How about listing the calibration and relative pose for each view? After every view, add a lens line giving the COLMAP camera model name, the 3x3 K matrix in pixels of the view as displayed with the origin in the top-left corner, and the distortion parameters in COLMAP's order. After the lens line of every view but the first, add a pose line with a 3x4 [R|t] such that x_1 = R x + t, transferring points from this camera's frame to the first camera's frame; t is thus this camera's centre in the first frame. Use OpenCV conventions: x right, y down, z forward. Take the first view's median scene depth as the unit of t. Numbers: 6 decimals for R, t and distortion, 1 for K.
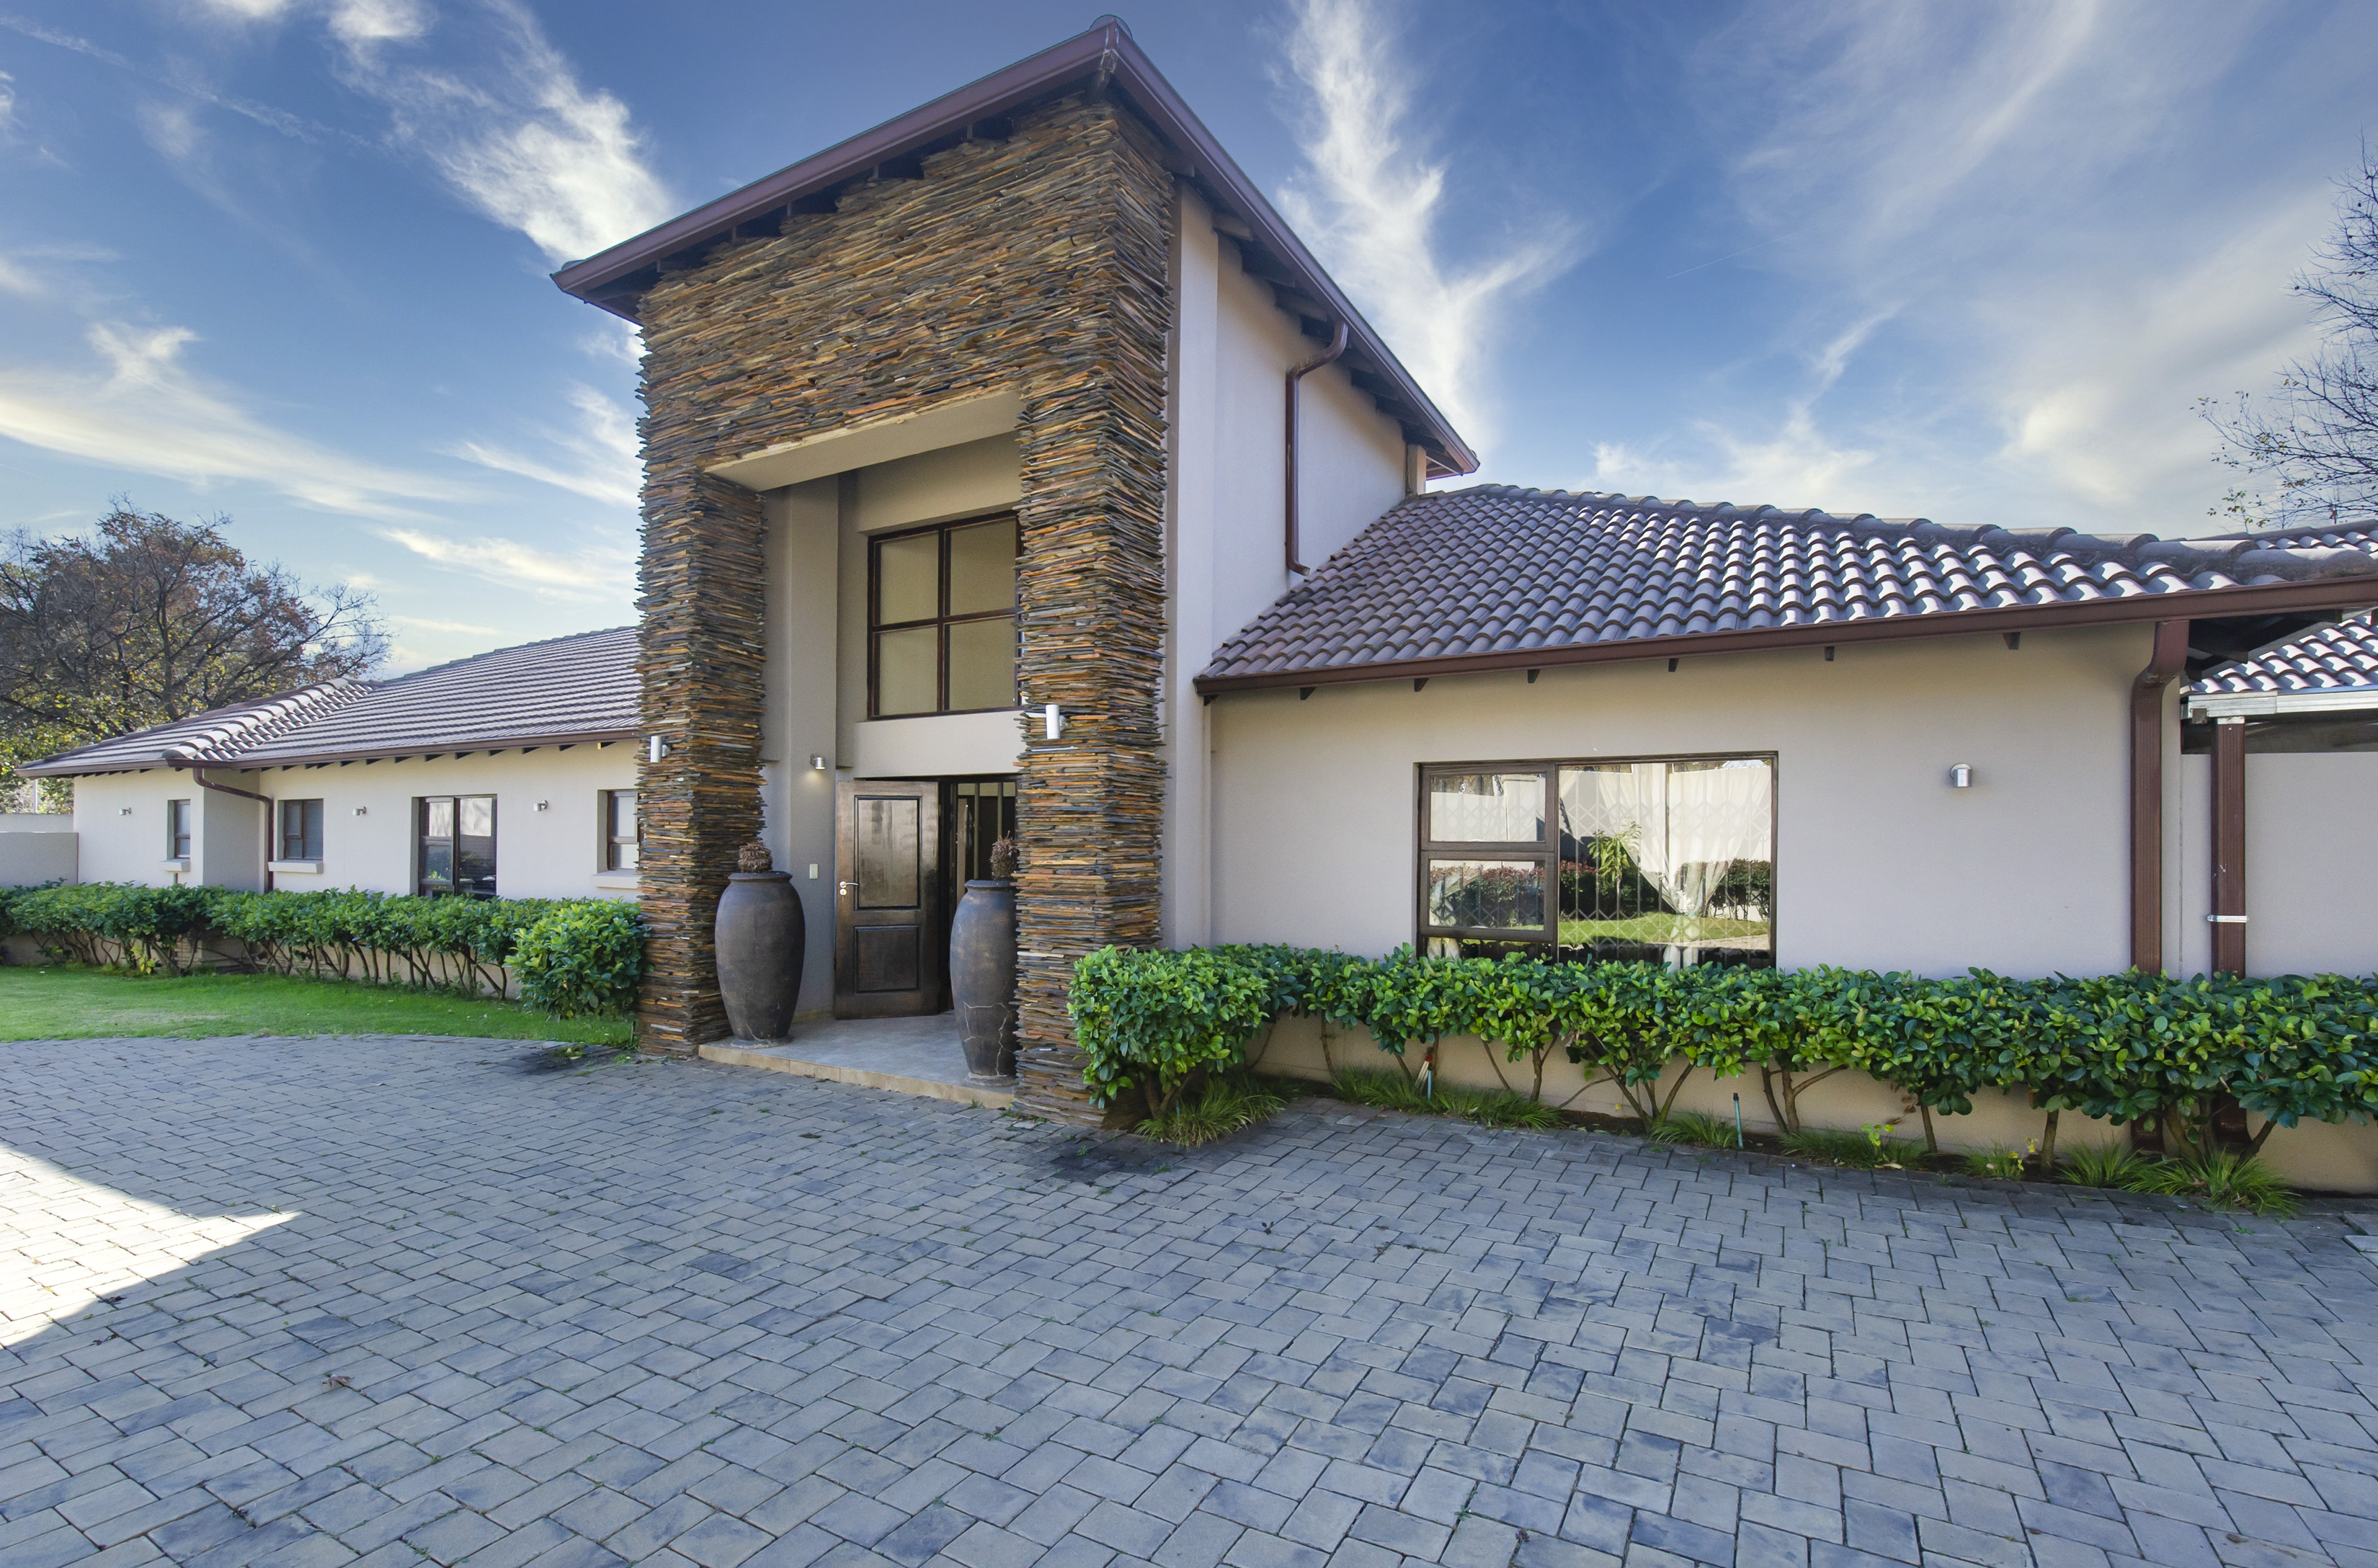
lens RADIAL K [[1064.2, 0, 1188.6], [0, 1064.2, 842.6], [0, 0, 1]] dist [0.000252, -0.000016]
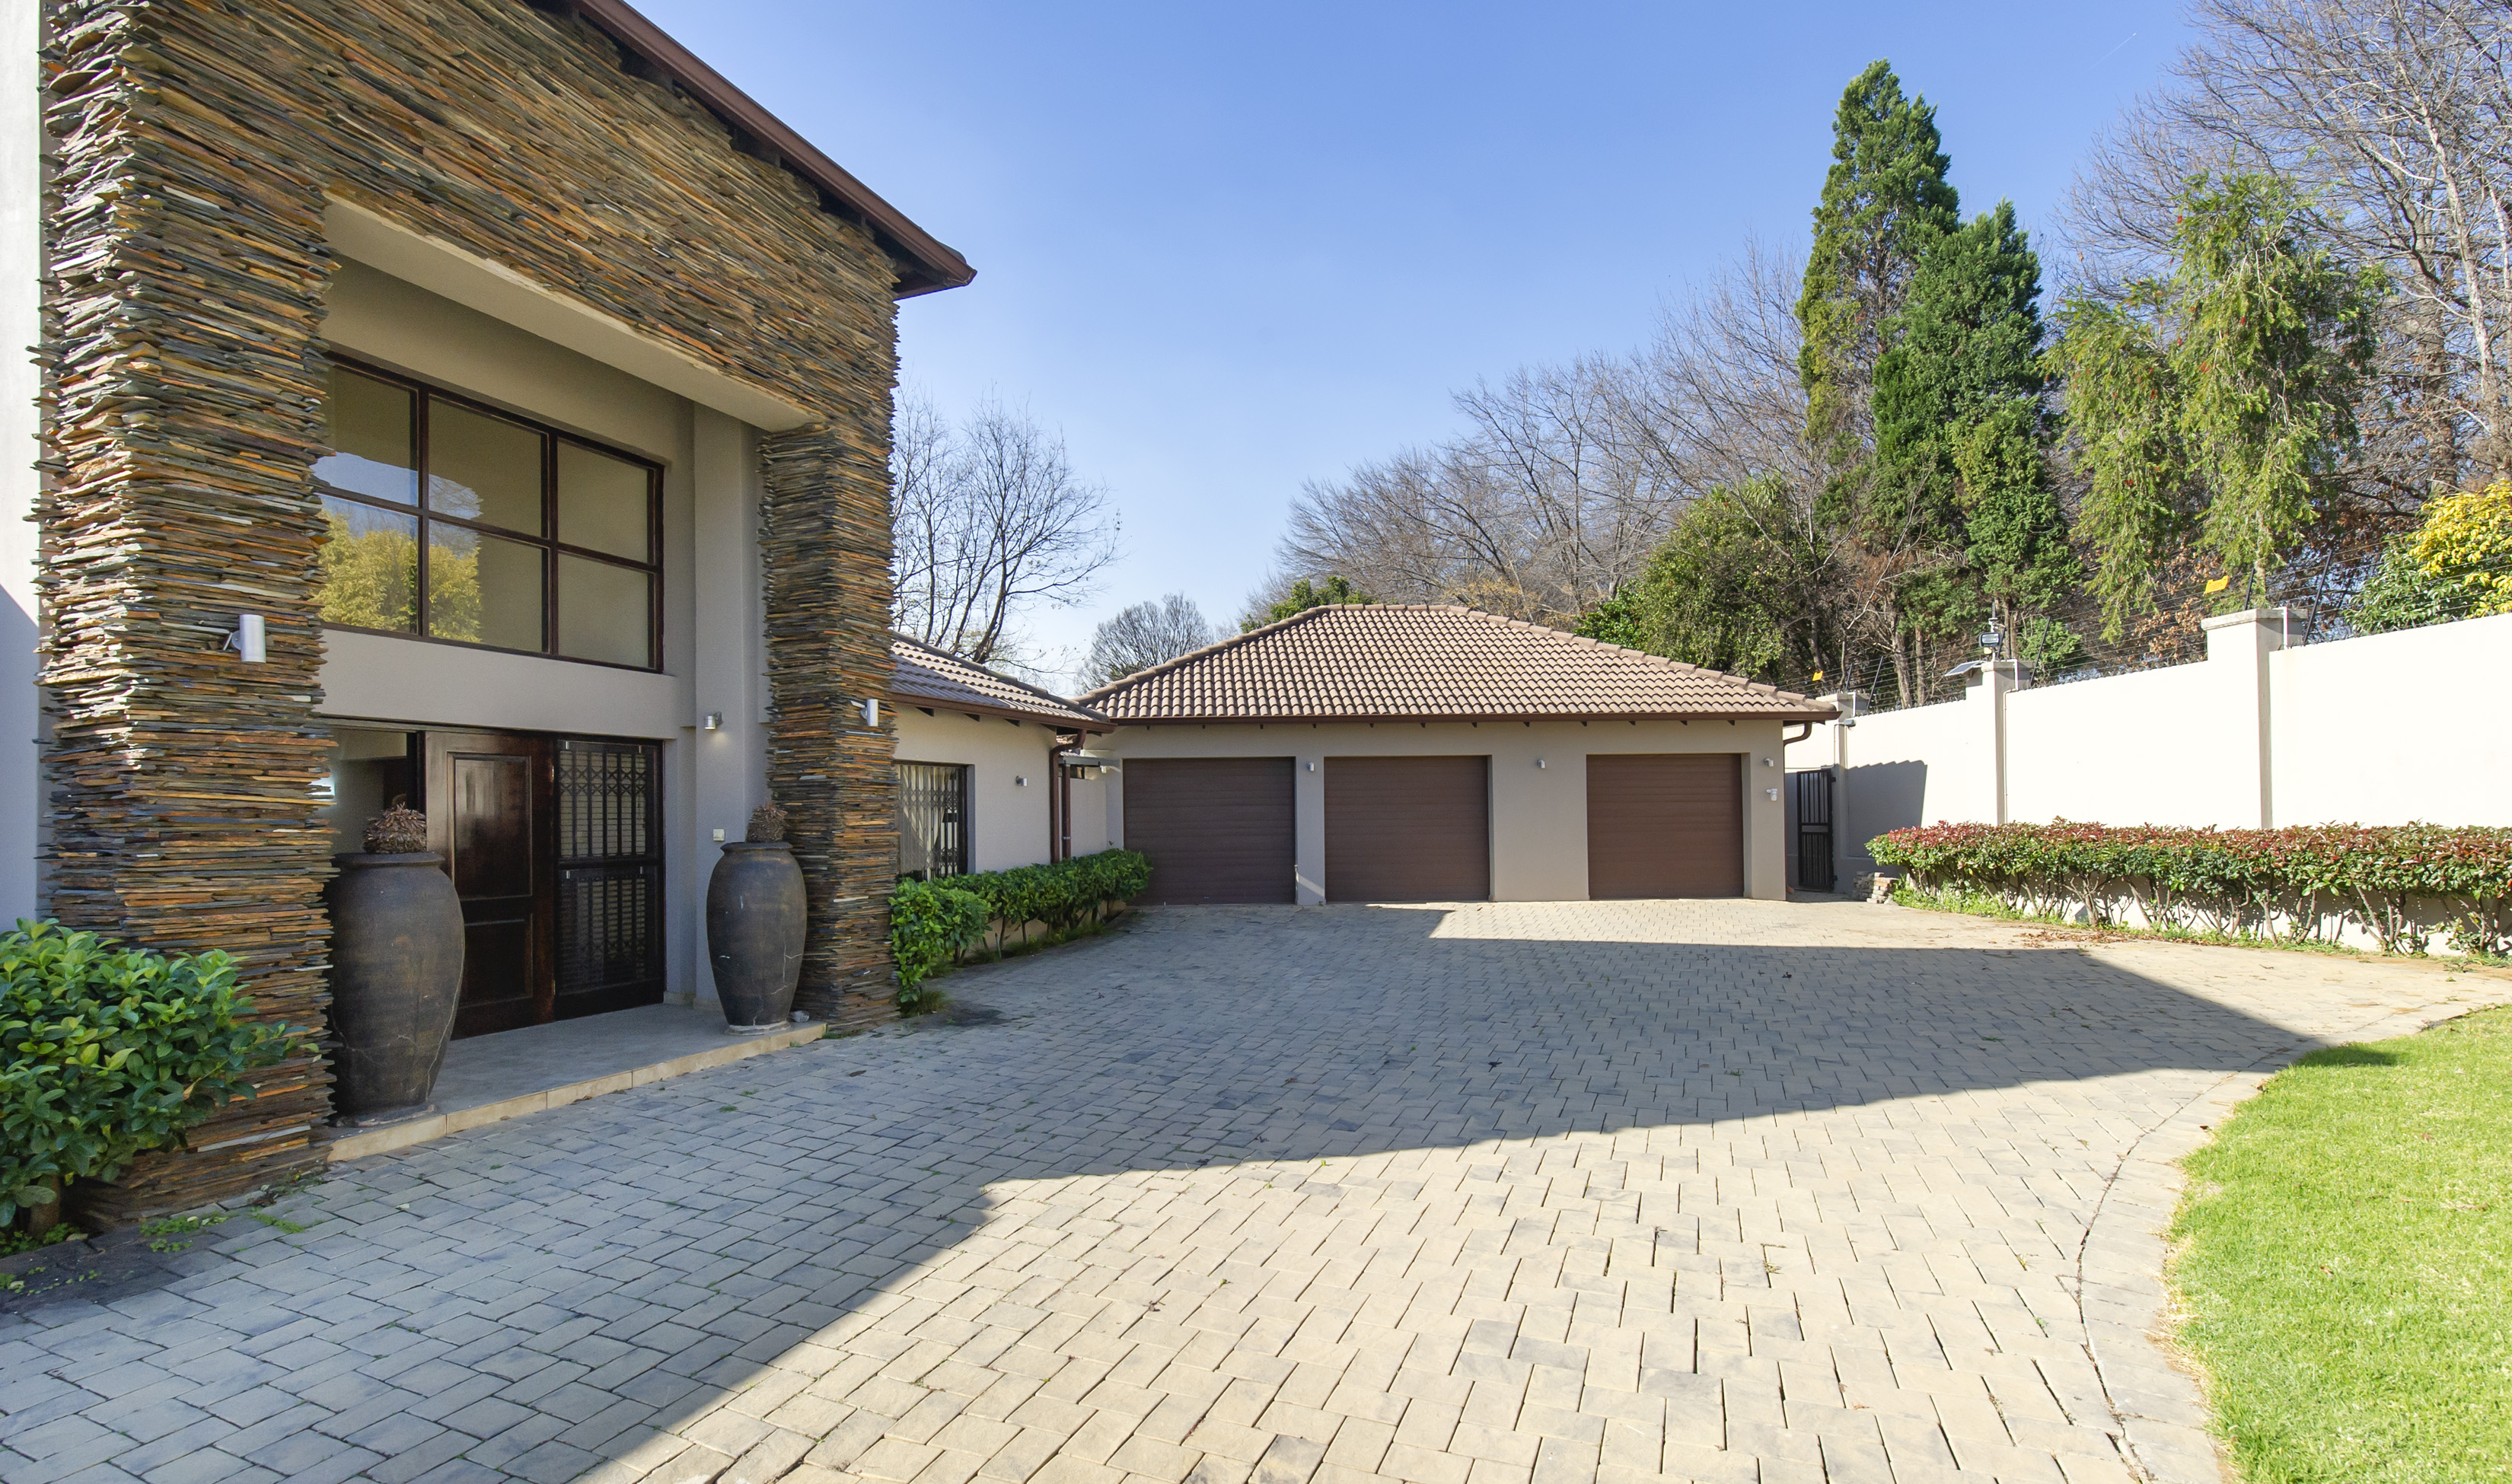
lens RADIAL K [[1065.5, 0, 1251.9], [0, 1065.5, 797.5], [0, 0, 1]] dist [0.000698, 0.000109]
pose [[-0.131288, 0.013684, 0.991250, -1.409157], [0.007340, 0.999891, -0.012831, 0.007621], [-0.991317, 0.005591, -0.131374, 0.700092]]
